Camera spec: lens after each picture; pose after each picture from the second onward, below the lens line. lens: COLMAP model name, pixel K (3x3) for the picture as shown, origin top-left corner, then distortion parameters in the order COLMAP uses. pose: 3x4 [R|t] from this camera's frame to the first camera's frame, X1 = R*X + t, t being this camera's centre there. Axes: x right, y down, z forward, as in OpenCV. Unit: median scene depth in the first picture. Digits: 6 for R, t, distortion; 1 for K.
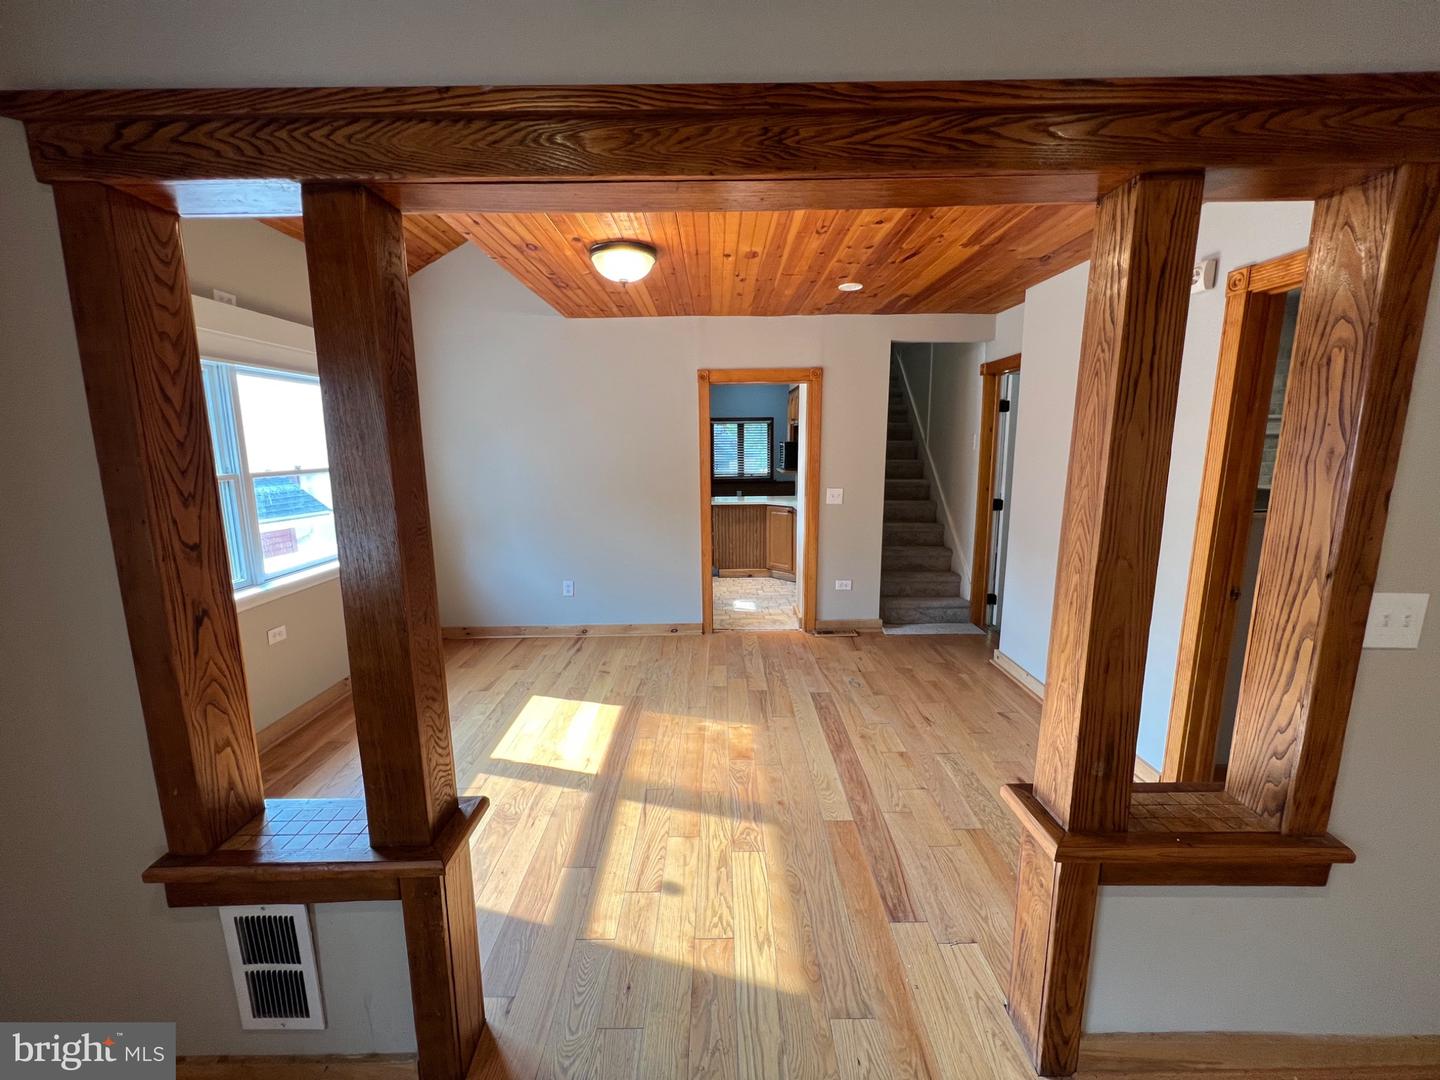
lens RADIAL K [[577.3, 0, 721.5], [0, 577.3, 542.5], [0, 0, 1]] dist [-0.000005, 0.000059]
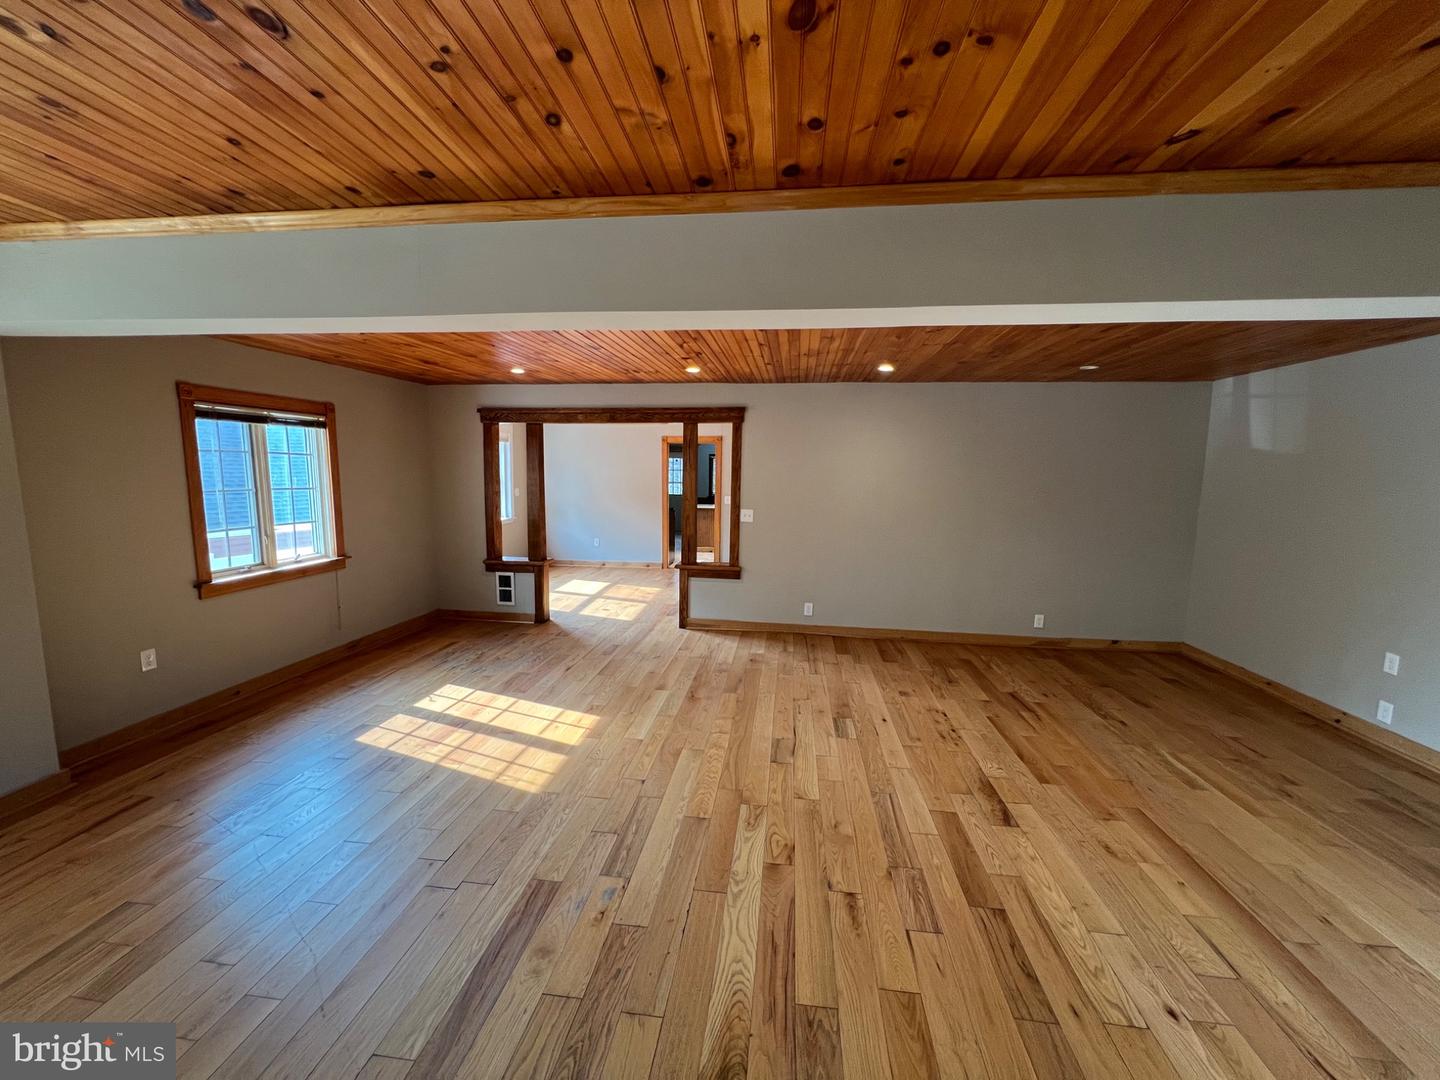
lens RADIAL K [[577.3, 0, 716.7], [0, 577.3, 539.7], [0, 0, 1]] dist [-0.000005, 0.000059]
pose [[0.991182, 0.037137, -0.127194, 1.388017], [-0.043274, 0.998011, -0.045835, 0.496406], [0.125239, 0.050935, 0.990818, -3.218380]]
